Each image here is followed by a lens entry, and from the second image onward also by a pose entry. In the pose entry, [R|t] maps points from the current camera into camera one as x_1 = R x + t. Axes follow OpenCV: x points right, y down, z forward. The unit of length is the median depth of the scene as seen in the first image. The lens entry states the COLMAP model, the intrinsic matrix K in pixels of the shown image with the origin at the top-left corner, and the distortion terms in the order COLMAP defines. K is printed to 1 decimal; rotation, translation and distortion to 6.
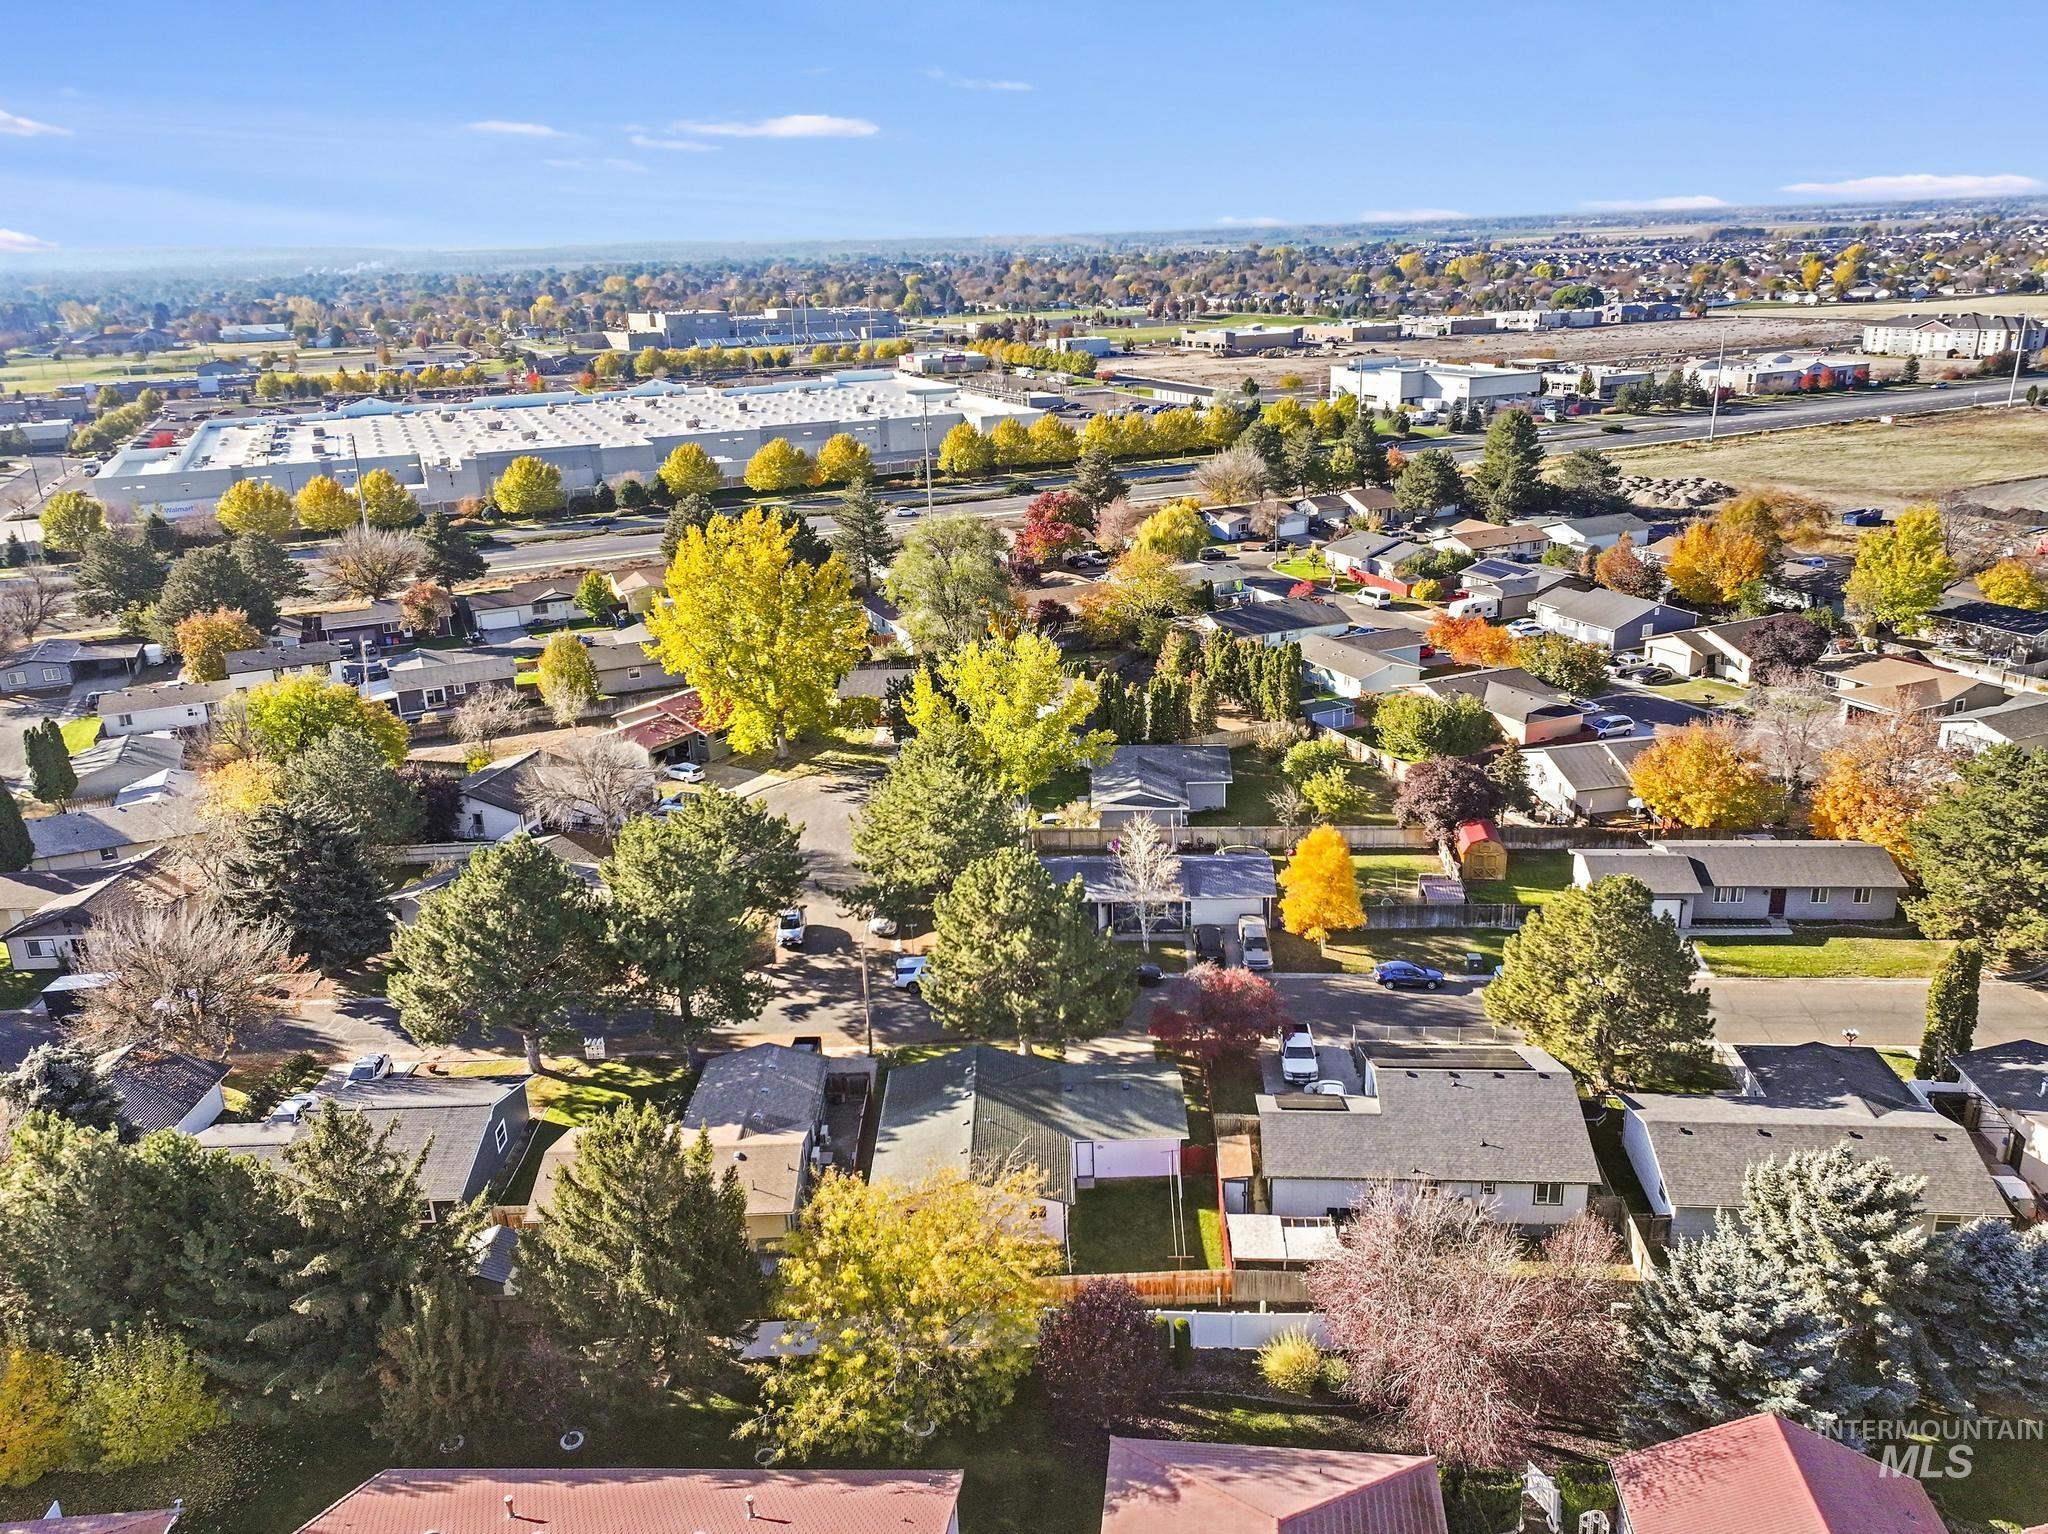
lens RADIAL K [[1507.2, 0, 1024.0], [0, 1507.2, 767.0], [0, 0, 1]] dist [0.008683, 0.001032]
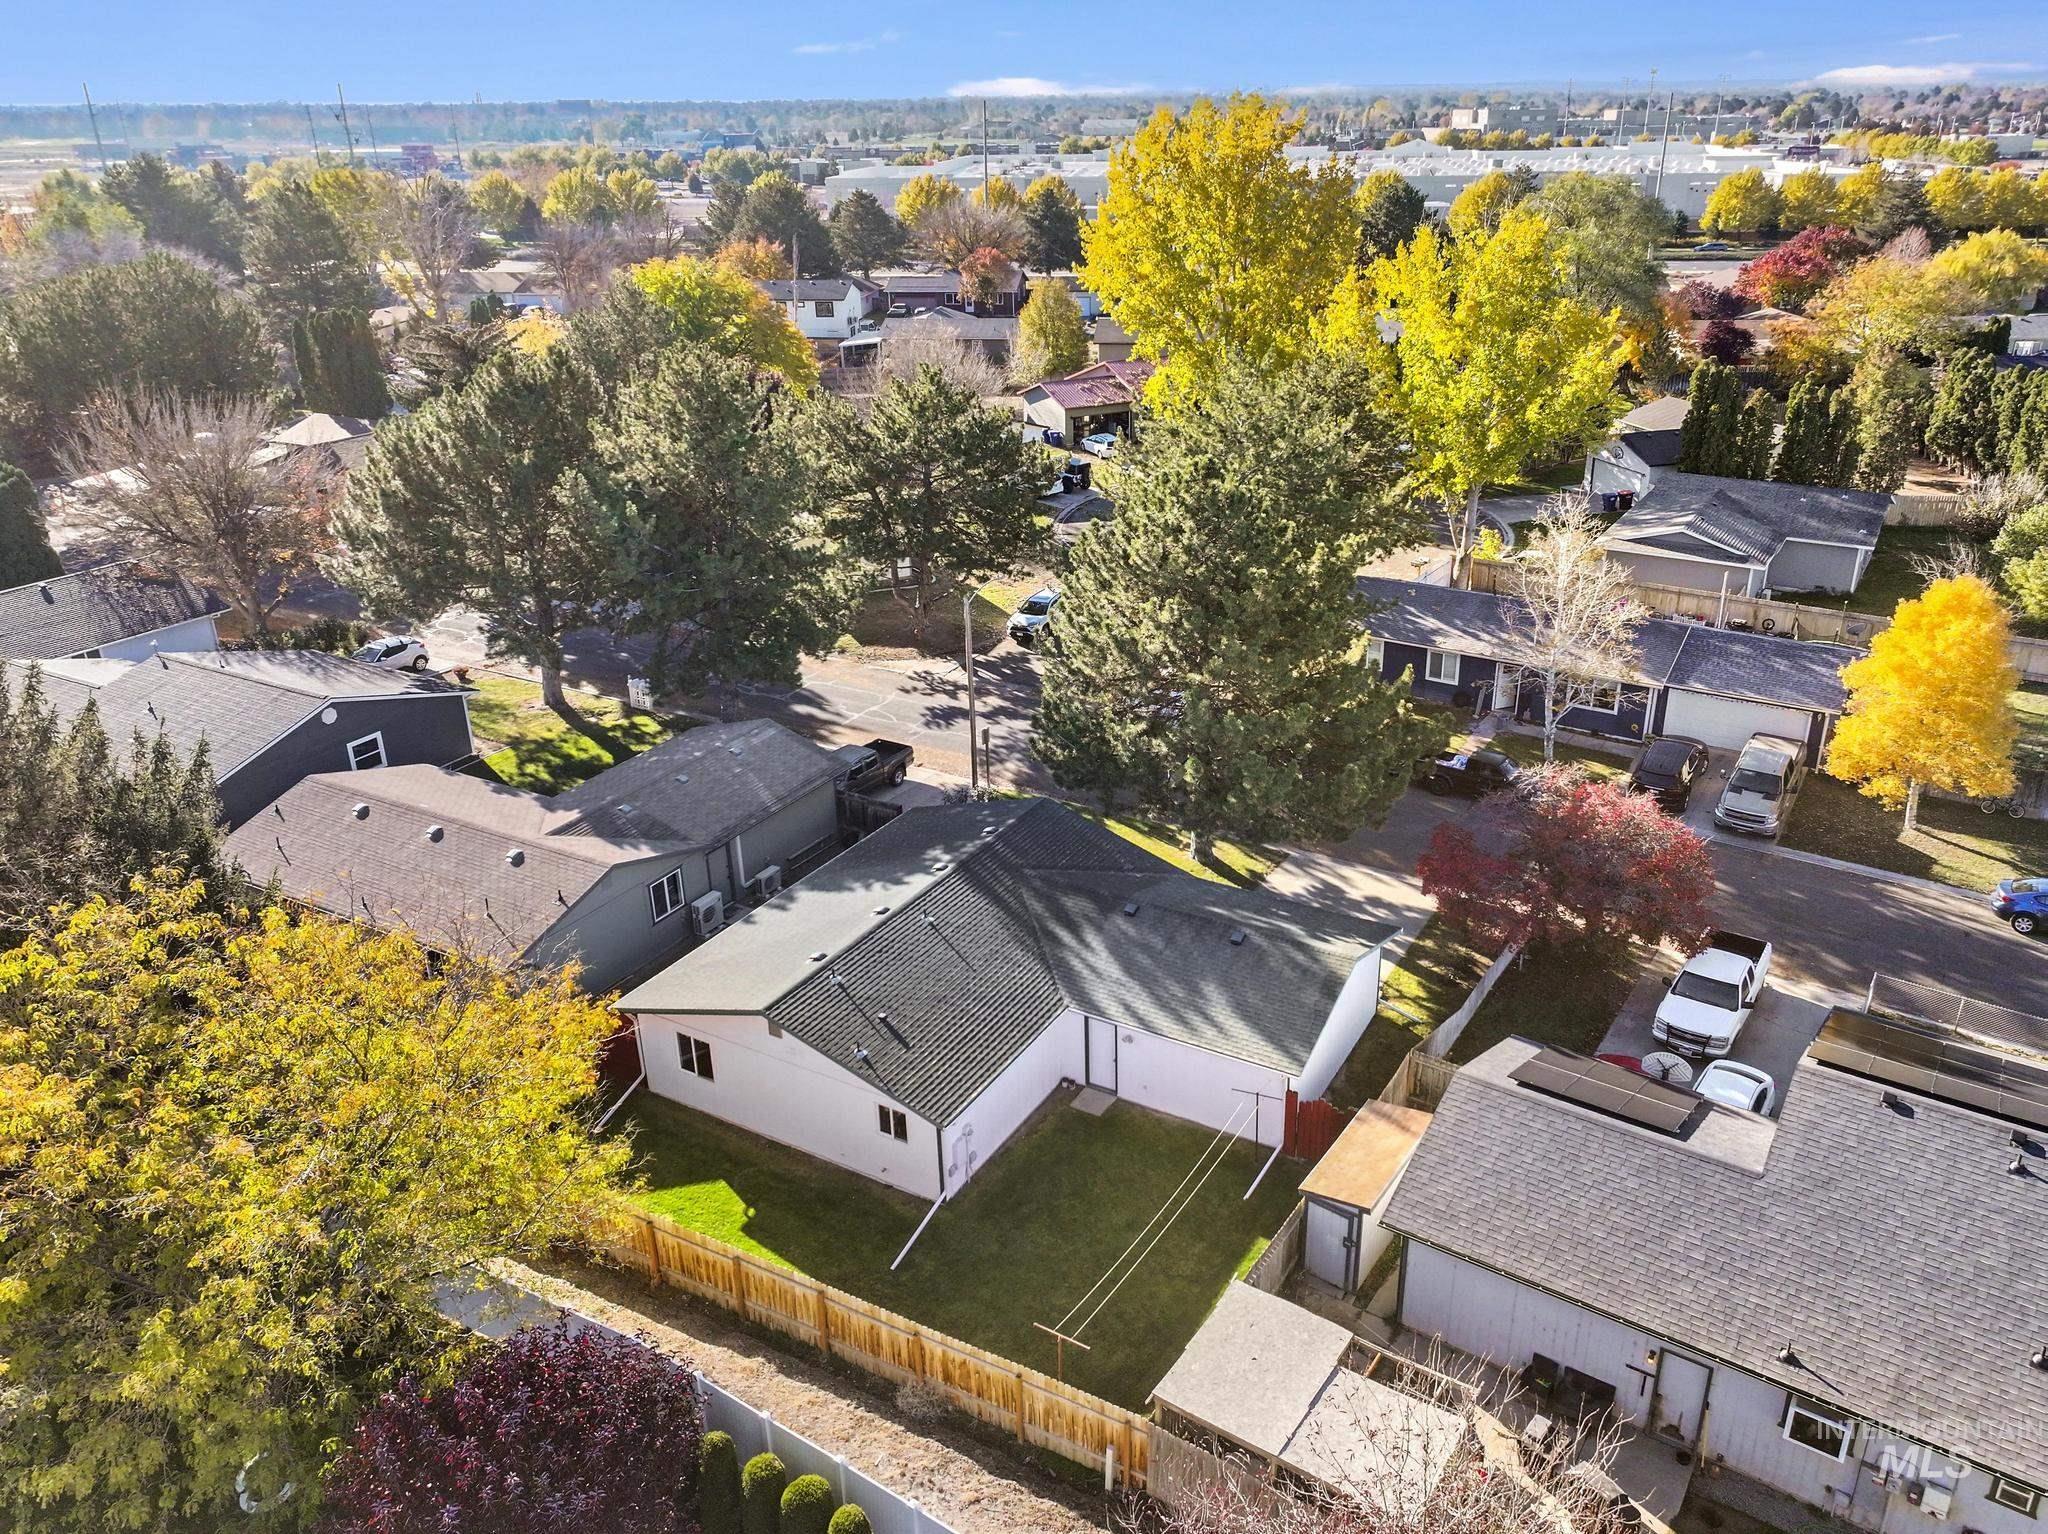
lens RADIAL K [[1507.2, 0, 1024.0], [0, 1507.2, 767.0], [0, 0, 1]] dist [0.008683, 0.001032]
pose [[0.873077, 0.225013, -0.432558, 0.163894], [-0.175043, 0.972654, 0.152659, 0.079813], [0.455080, -0.057566, 0.888588, 0.445292]]
